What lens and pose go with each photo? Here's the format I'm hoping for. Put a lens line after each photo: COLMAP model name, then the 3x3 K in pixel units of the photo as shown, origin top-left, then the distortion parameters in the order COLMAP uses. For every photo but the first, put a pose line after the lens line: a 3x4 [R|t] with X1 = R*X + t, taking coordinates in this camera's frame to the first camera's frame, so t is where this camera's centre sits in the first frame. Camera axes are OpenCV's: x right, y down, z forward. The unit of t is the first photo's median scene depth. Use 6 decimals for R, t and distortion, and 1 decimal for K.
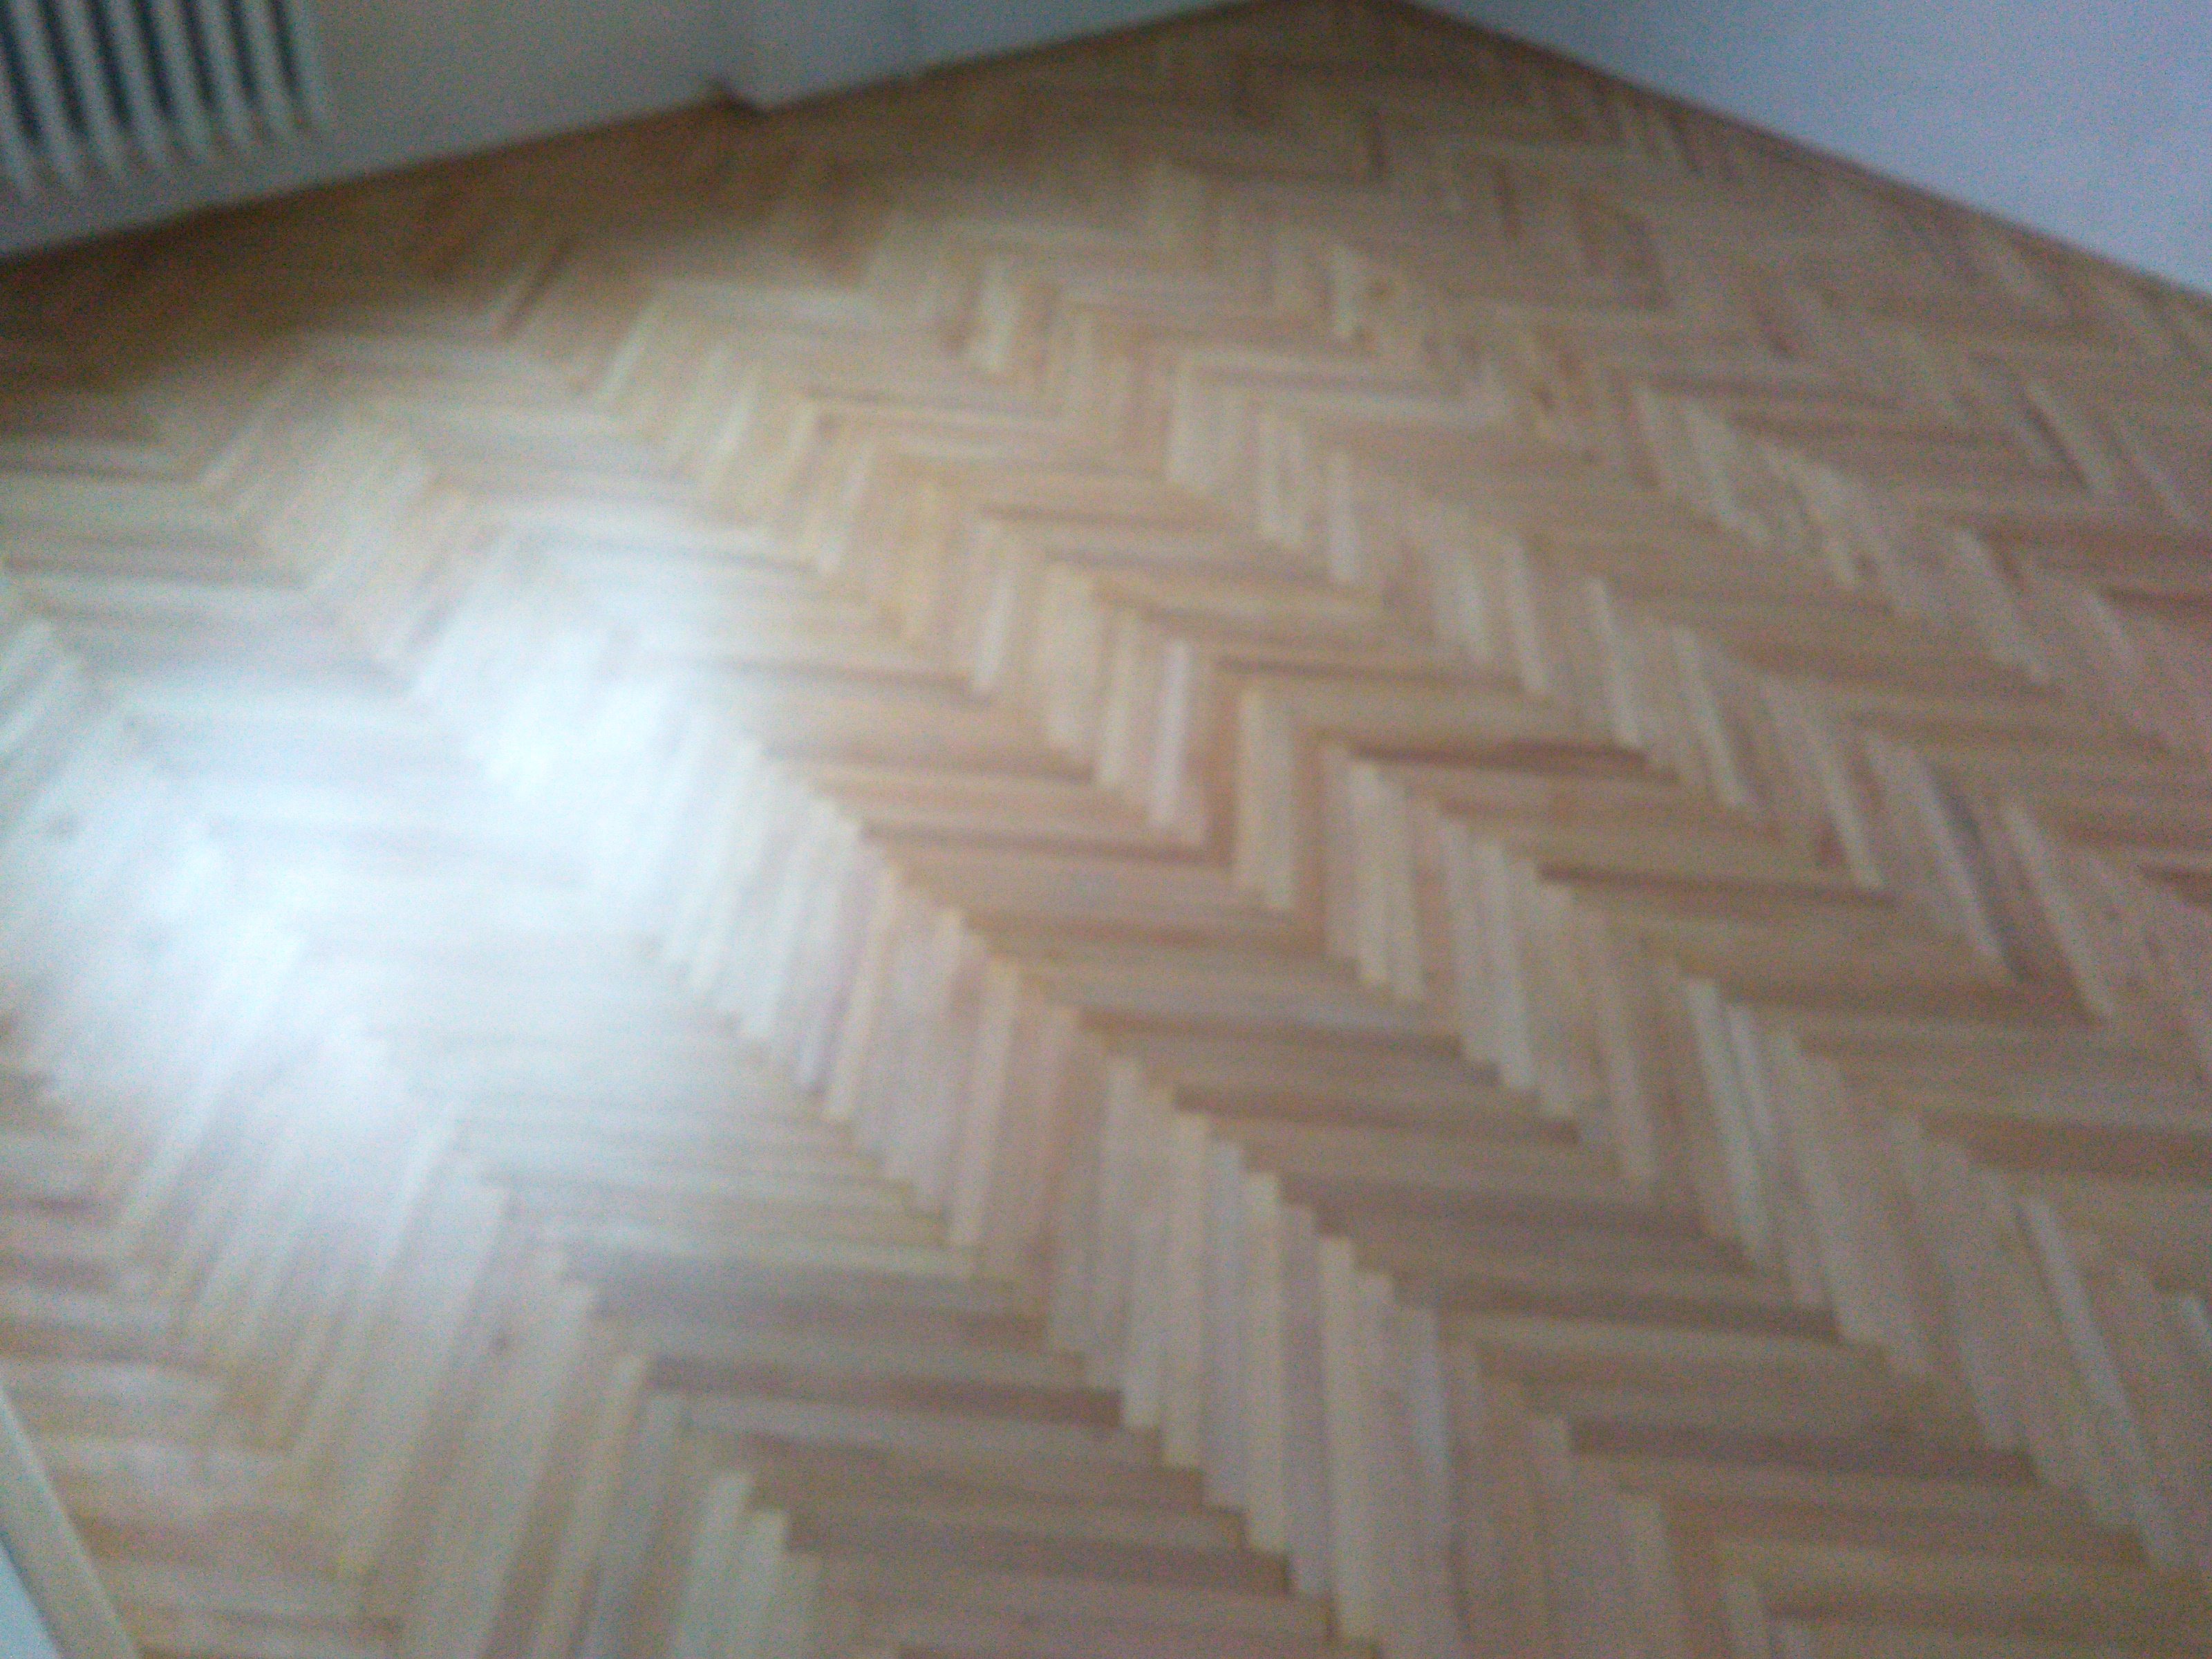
lens RADIAL K [[1955.3, 0, 1106.0], [0, 1955.3, 829.5], [0, 0, 1]] dist [0.125699, -0.322056]
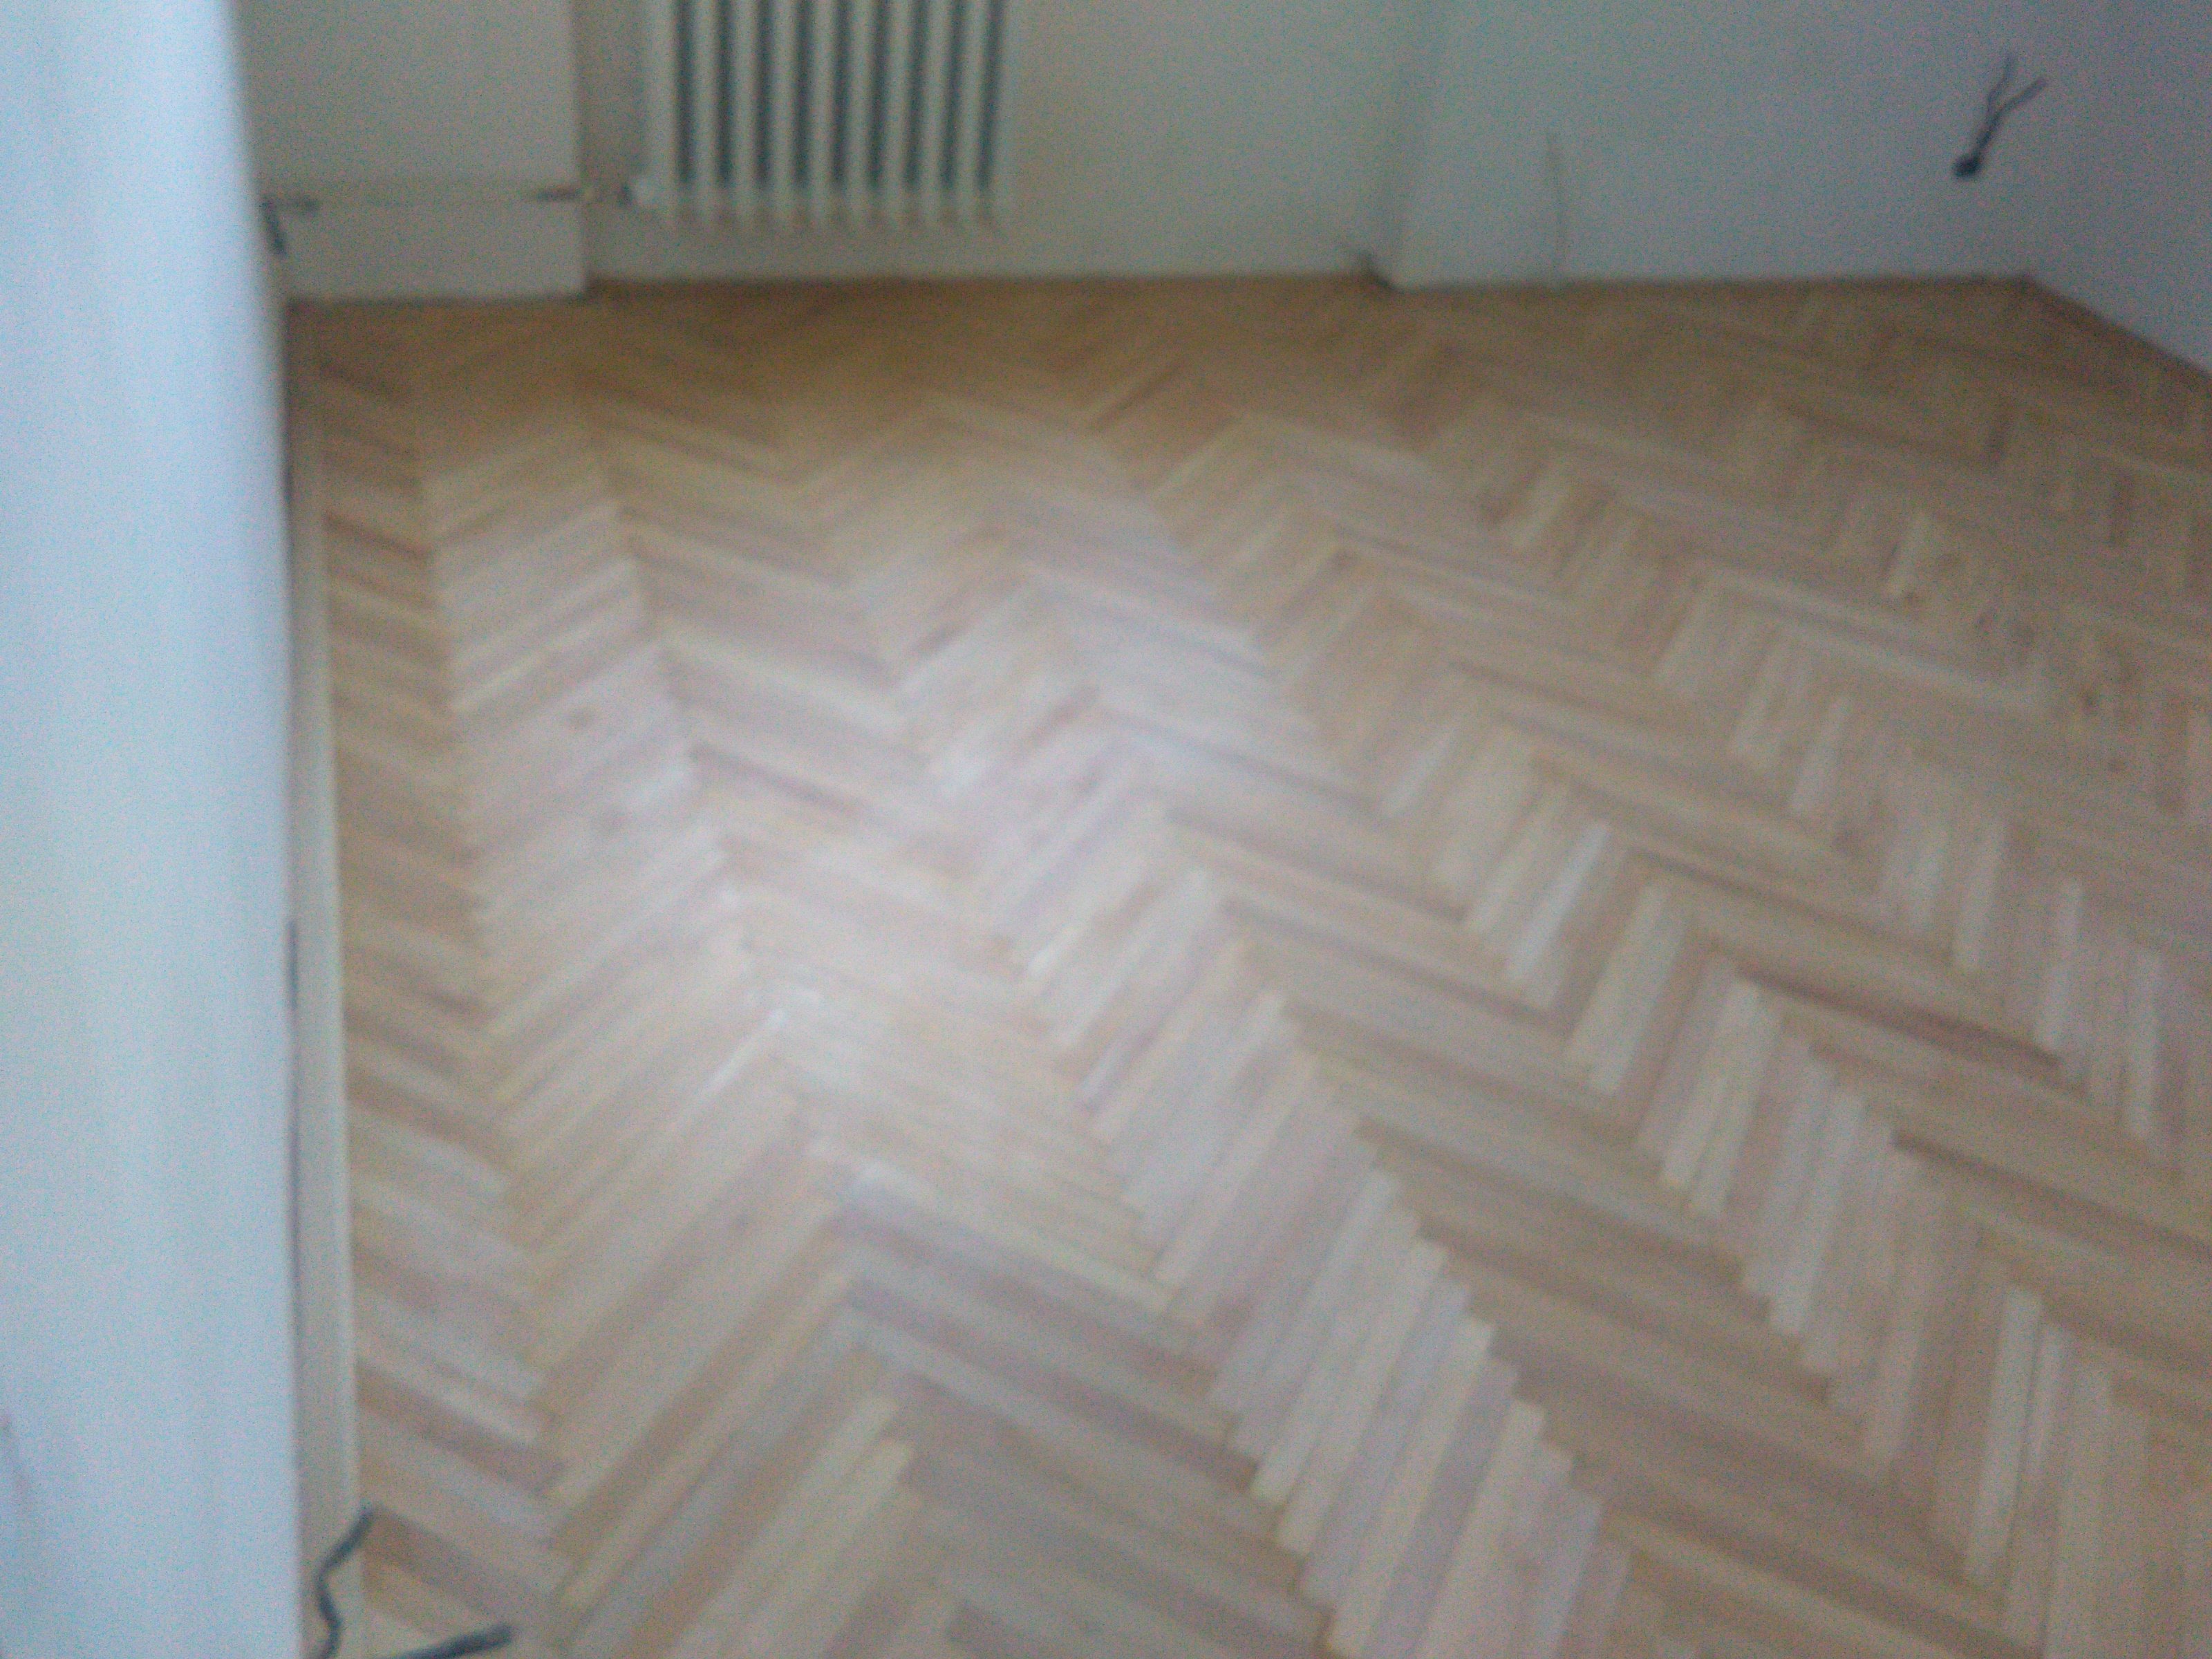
lens RADIAL K [[1955.3, 0, 1106.0], [0, 1955.3, 829.5], [0, 0, 1]] dist [0.125699, -0.322056]
pose [[0.924192, 0.253181, -0.285953, 0.100779], [-0.282080, 0.957245, -0.064137, 0.045285], [0.257488, 0.139937, 0.956095, -0.019587]]
